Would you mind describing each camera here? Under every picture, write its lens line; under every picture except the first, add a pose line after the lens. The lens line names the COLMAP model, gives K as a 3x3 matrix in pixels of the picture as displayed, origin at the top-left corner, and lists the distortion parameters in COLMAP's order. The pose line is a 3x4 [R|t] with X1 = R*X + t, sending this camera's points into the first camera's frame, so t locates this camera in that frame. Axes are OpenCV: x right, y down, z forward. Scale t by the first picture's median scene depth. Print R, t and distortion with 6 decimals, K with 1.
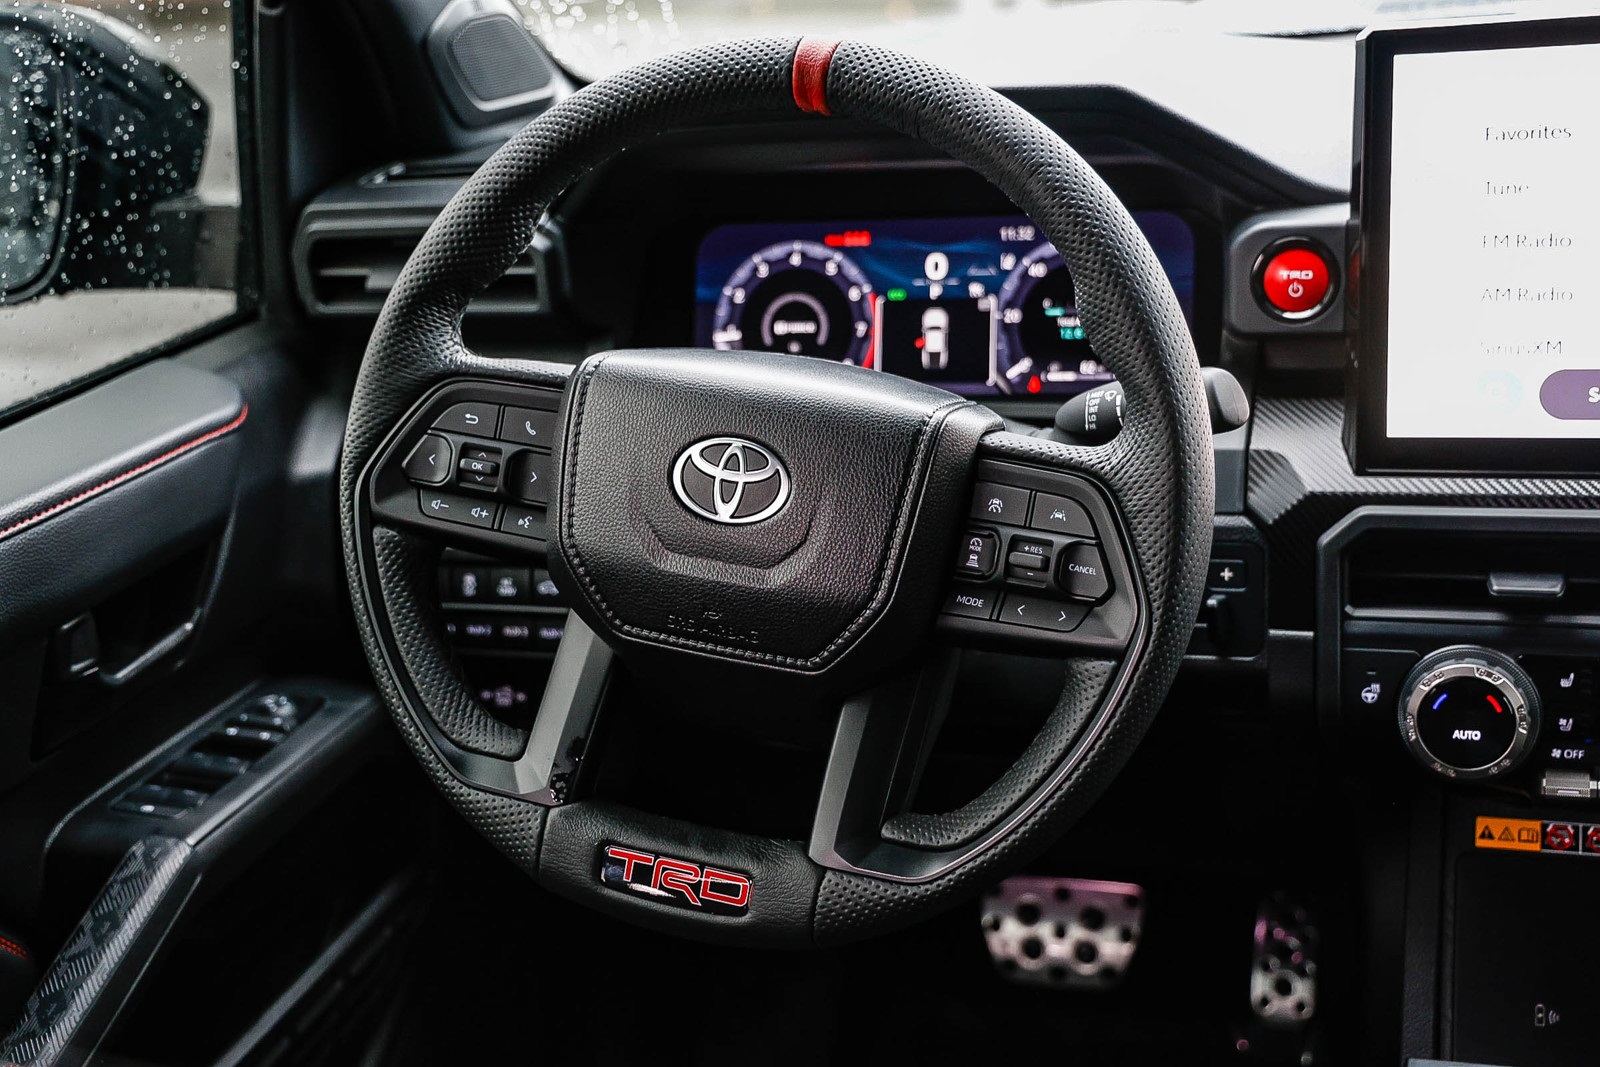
lens RADIAL K [[2245.1, 0, 800.0], [0, 2245.1, 533.5], [0, 0, 1]] dist [0.122046, 0.007639]
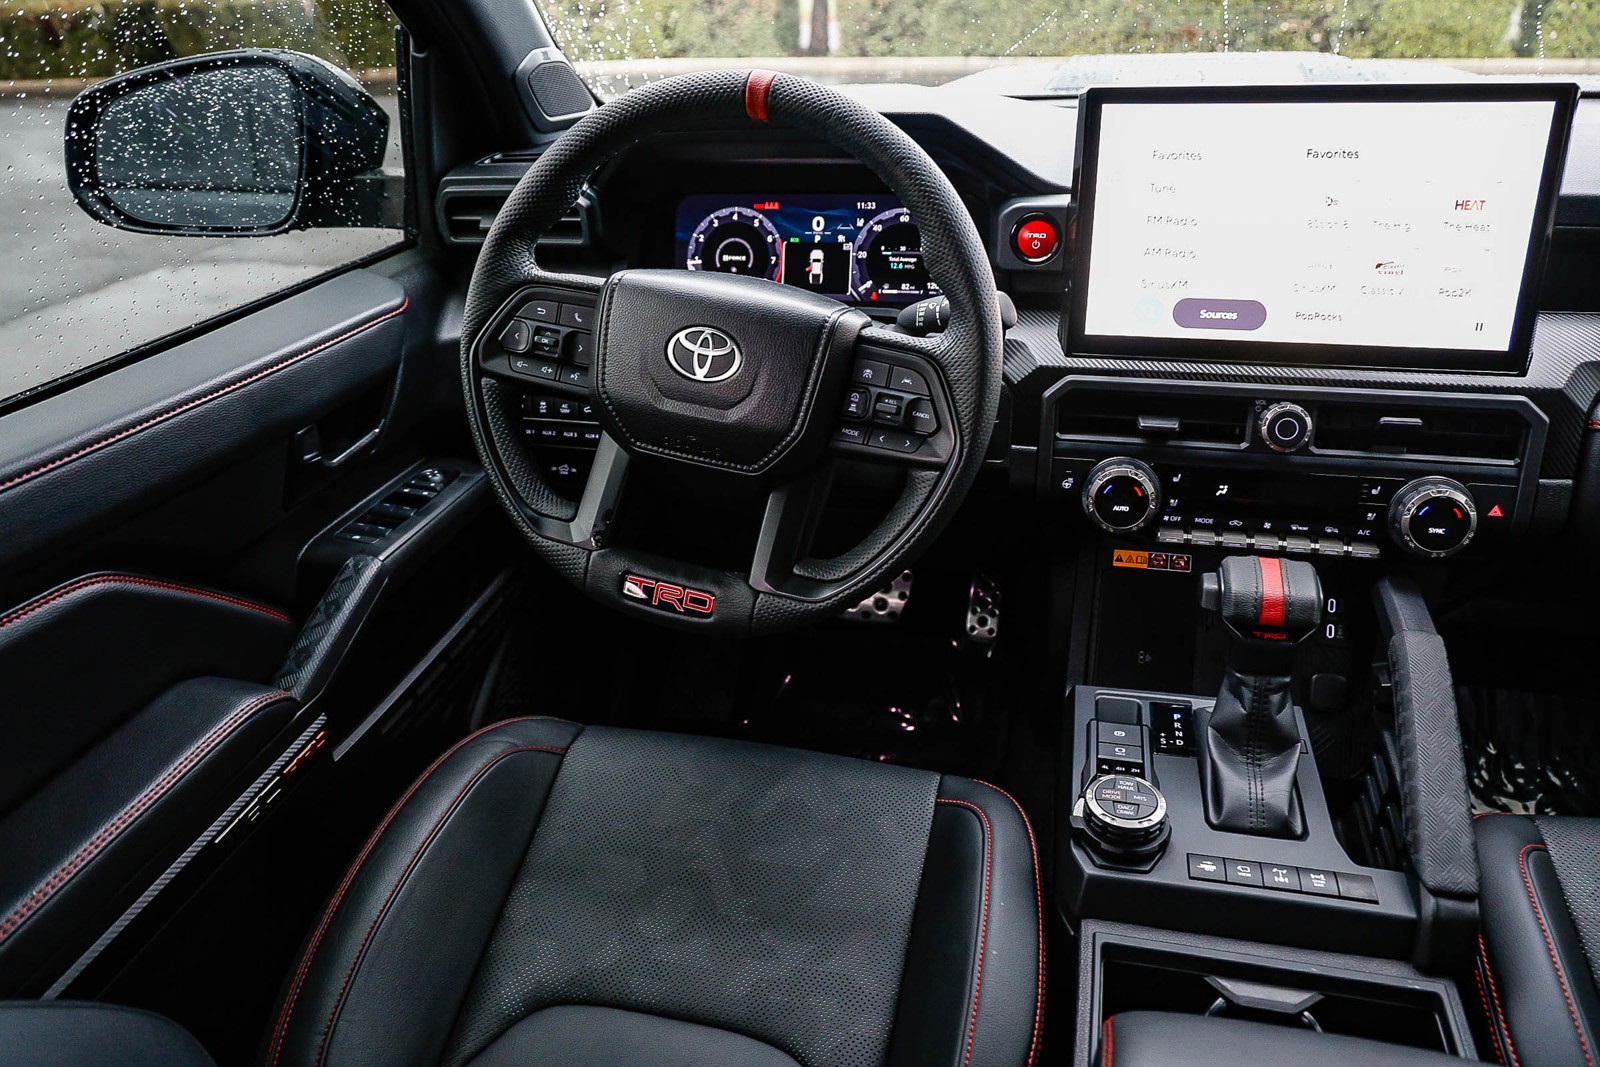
lens RADIAL K [[1104.8, 0, 800.0], [0, 1104.8, 533.5], [0, 0, 1]] dist [-0.047687, 0.038414]
pose [[0.996870, 0.009166, 0.078520, -0.019929], [-0.021043, 0.988189, 0.151790, -0.015552], [-0.076201, -0.152967, 0.985289, 0.171110]]
